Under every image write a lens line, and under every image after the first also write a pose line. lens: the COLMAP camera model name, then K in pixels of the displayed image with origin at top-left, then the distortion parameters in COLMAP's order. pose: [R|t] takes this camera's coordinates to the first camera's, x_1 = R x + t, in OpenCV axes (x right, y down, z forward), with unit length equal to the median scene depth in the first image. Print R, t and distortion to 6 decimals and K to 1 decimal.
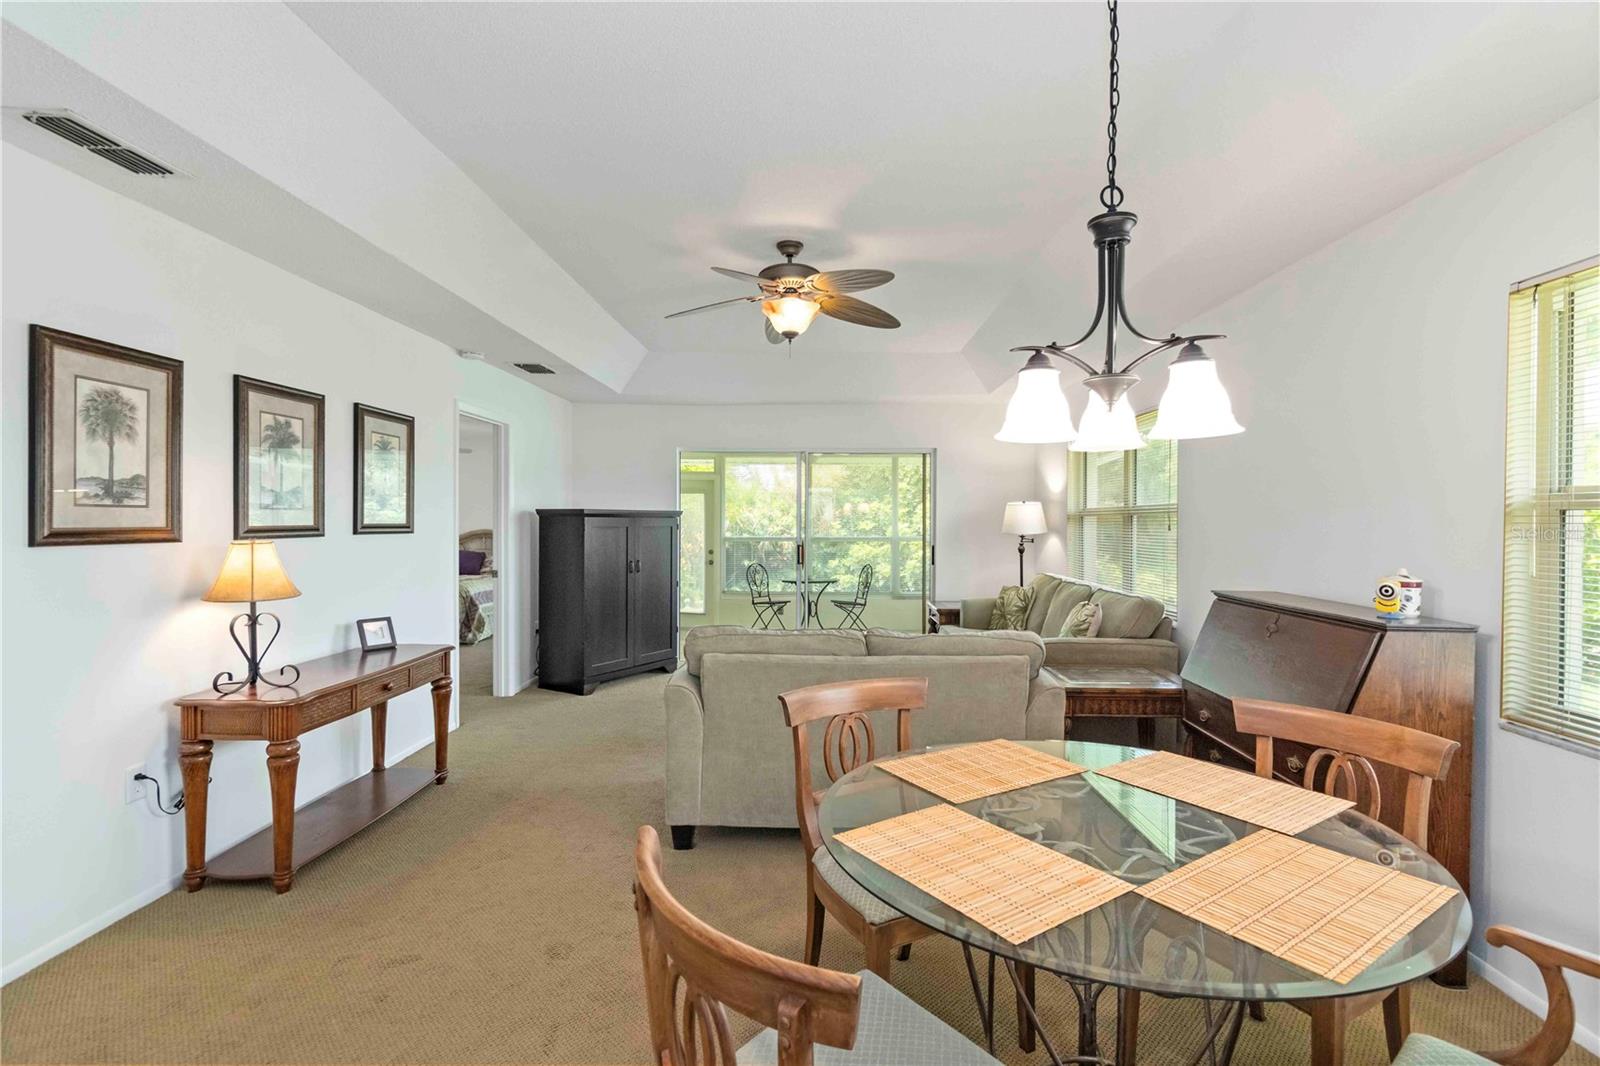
lens RADIAL K [[747.3, 0, 818.7], [0, 747.3, 523.9], [0, 0, 1]] dist [0.002728, 0.000370]
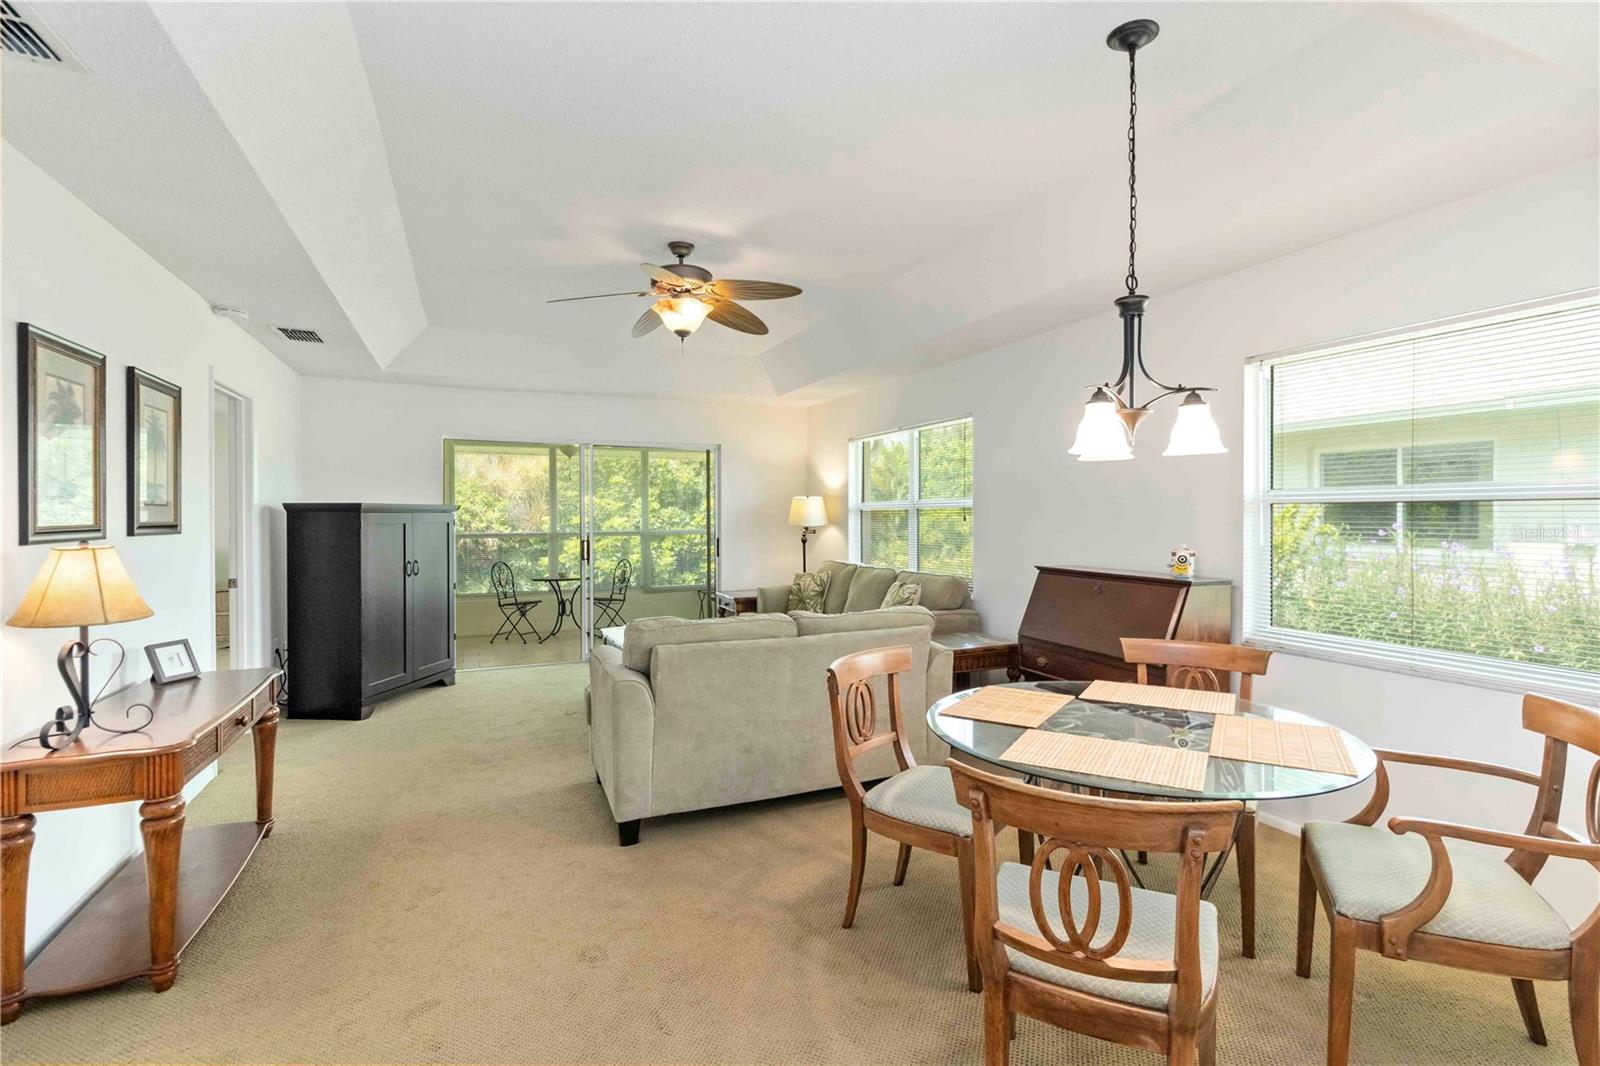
lens RADIAL K [[747.8, 0, 823.8], [0, 747.8, 517.7], [0, 0, 1]] dist [0.001521, 0.000295]
pose [[0.901482, -0.008806, 0.432727, -0.335273], [0.008818, 0.999959, 0.001980, -0.000399], [-0.432727, 0.002031, 0.901523, -0.010499]]
